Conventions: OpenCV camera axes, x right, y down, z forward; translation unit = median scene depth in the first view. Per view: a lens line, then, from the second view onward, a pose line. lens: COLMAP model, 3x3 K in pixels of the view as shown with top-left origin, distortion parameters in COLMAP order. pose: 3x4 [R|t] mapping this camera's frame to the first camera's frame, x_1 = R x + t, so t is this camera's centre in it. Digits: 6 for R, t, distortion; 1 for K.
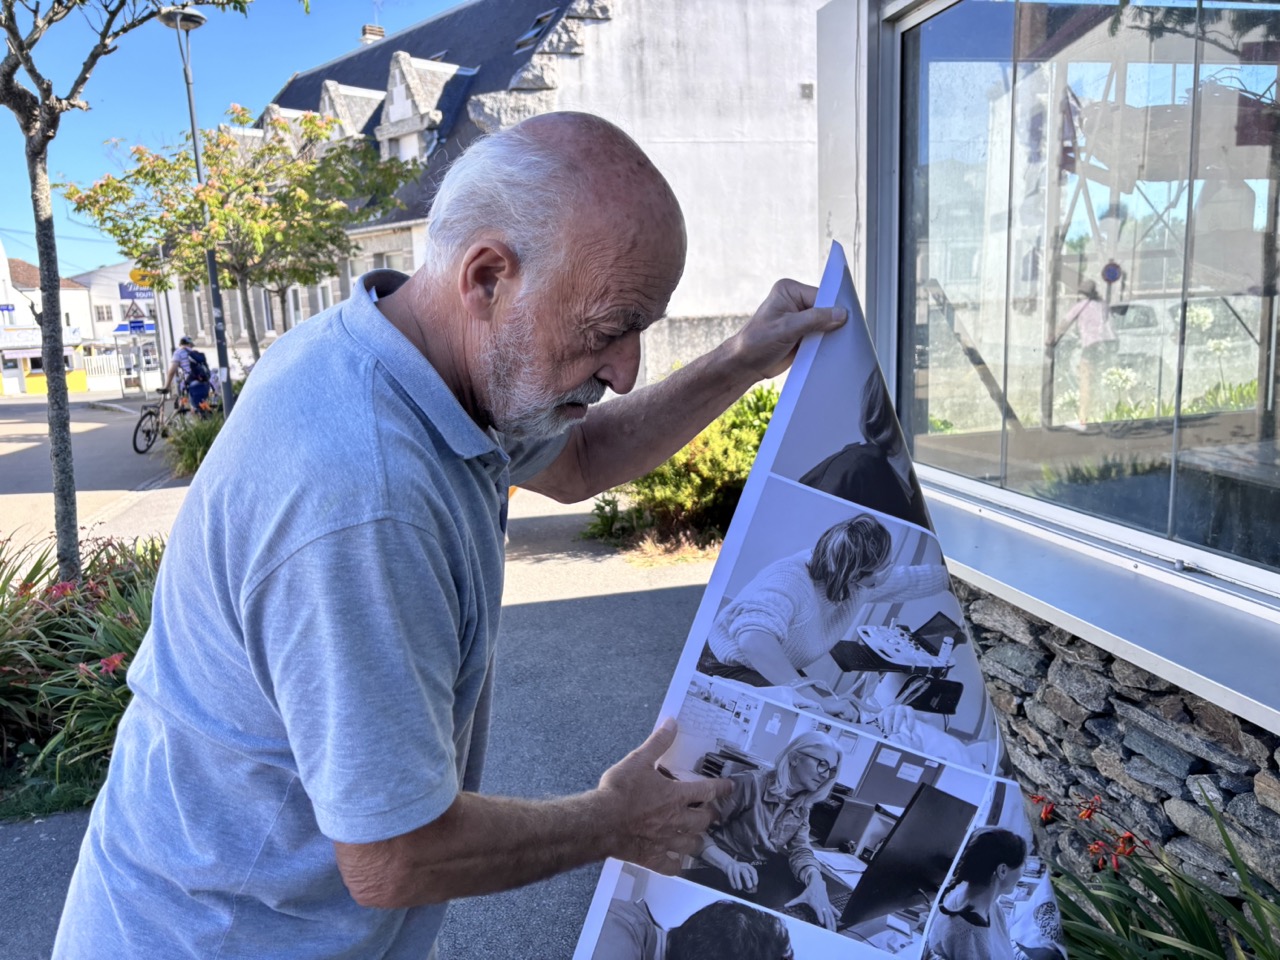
lens RADIAL K [[991.8, 0, 646.1], [0, 991.8, 458.0], [0, 0, 1]] dist [0.051366, -0.053006]
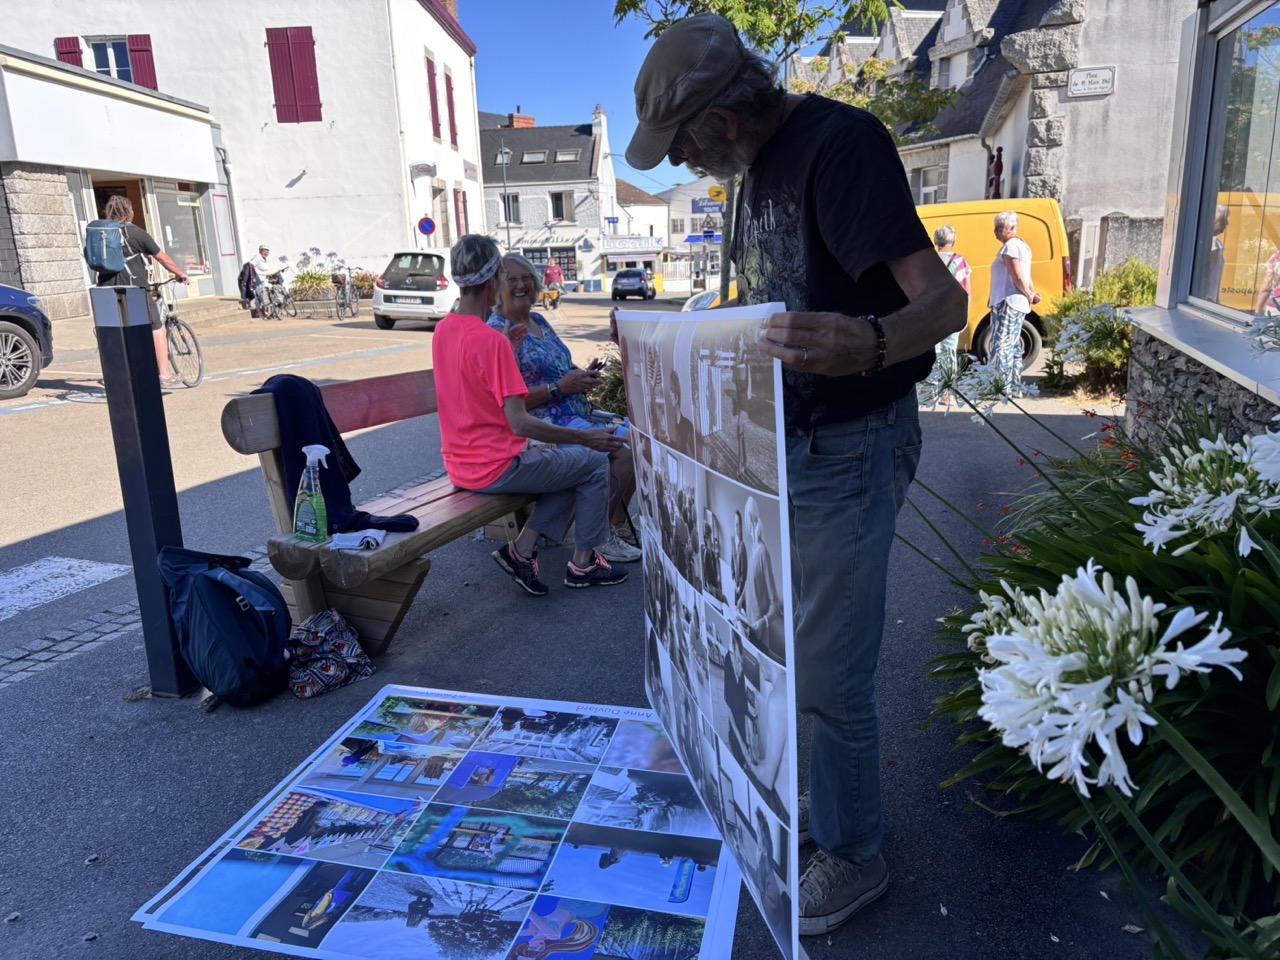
lens RADIAL K [[991.8, 0, 623.0], [0, 991.8, 484.0], [0, 0, 1]] dist [0.051366, -0.053006]
pose [[0.859578, 0.137965, -0.492028, 0.101857], [-0.085052, 0.988060, 0.128466, 0.058624], [0.503877, -0.068578, 0.861049, -0.321510]]
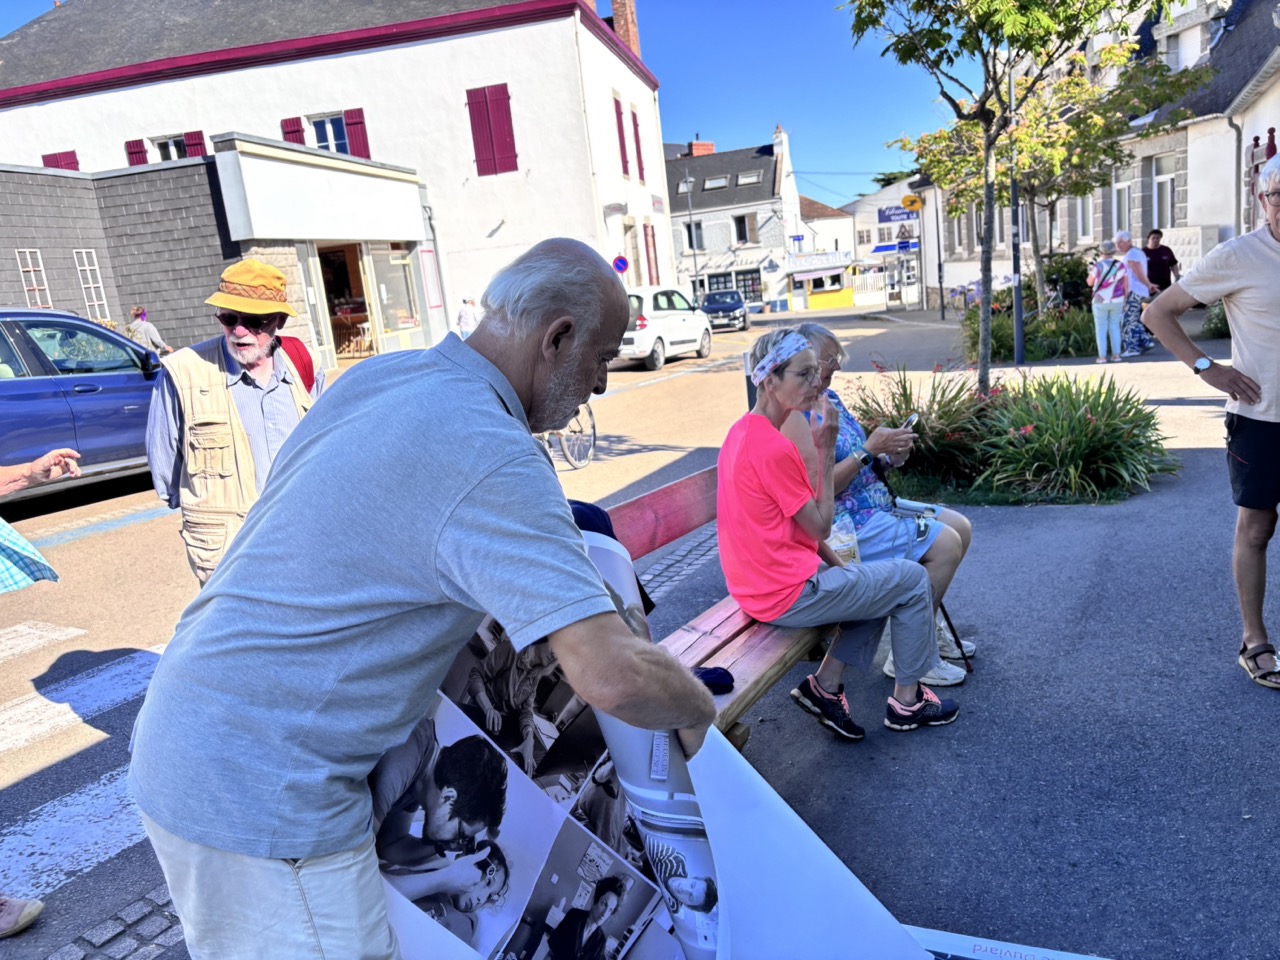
lens RADIAL K [[991.8, 0, 611.8], [0, 991.8, 462.5], [0, 0, 1]] dist [0.051366, -0.053006]
pose [[0.750370, 0.085512, -0.655464, 0.037115], [-0.027472, 0.994775, 0.098328, 0.038046], [0.660447, -0.055775, 0.748798, -0.294644]]
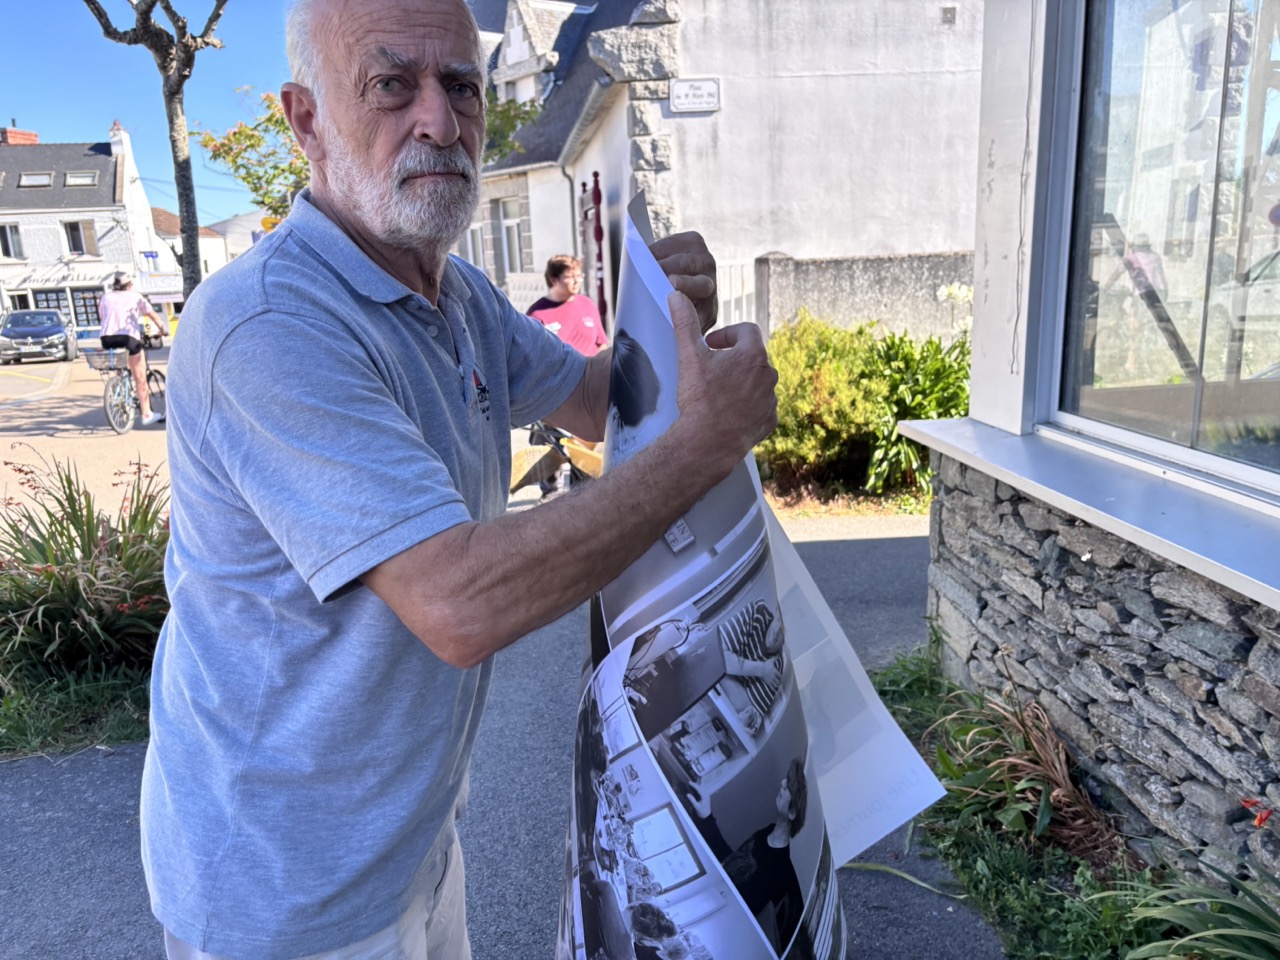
lens RADIAL K [[991.8, 0, 630.4], [0, 991.8, 471.1], [0, 0, 1]] dist [0.051366, -0.053006]
pose [[0.992243, 0.026883, -0.121374, -0.007748], [-0.019081, 0.997703, 0.064993, 0.000511], [0.122843, -0.062173, 0.990477, 0.012303]]
